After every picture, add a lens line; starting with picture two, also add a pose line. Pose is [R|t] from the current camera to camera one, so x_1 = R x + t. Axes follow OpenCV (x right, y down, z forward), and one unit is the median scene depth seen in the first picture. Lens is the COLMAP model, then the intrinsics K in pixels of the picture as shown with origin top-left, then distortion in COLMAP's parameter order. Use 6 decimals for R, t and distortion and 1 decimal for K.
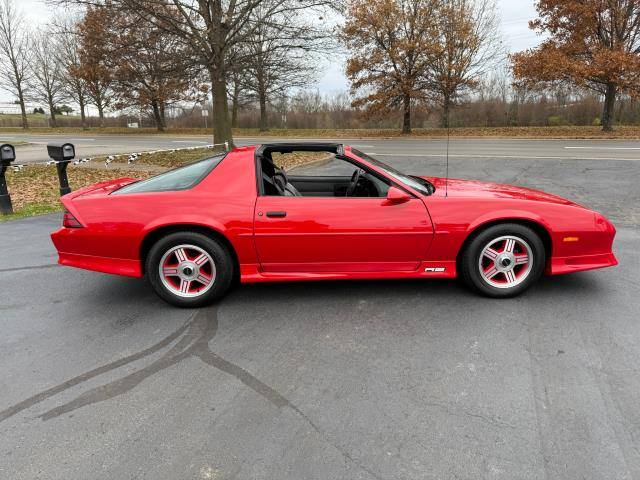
lens RADIAL K [[454.1, 0, 320.9], [0, 454.1, 238.9], [0, 0, 1]] dist [0.022573, -0.025221]
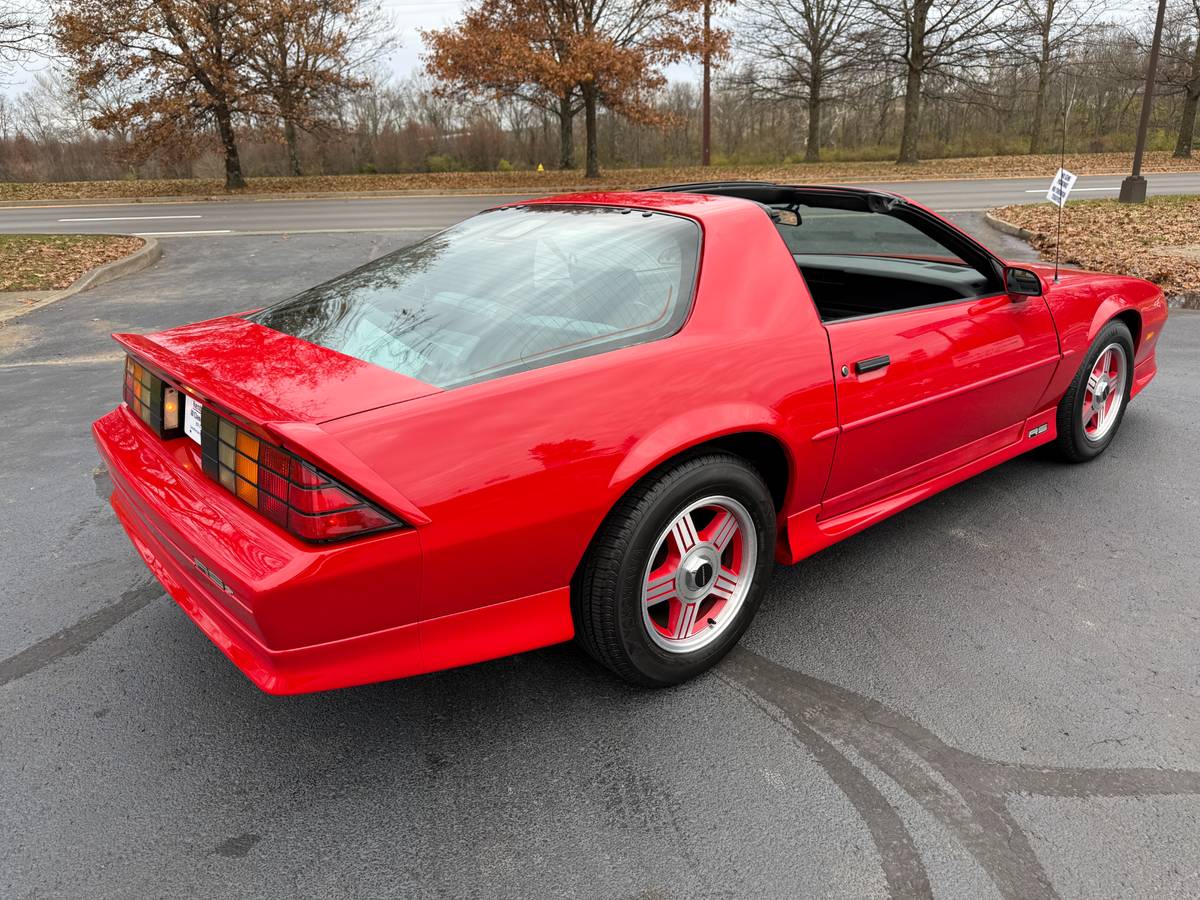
lens RADIAL K [[851.4, 0, 602.9], [0, 851.4, 450.4], [0, 0, 1]] dist [0.022573, -0.025221]
pose [[0.790364, -0.202362, 0.578251, -0.081552], [0.162296, 0.979309, 0.120884, -0.012480], [-0.590749, -0.001695, 0.806854, 0.062871]]
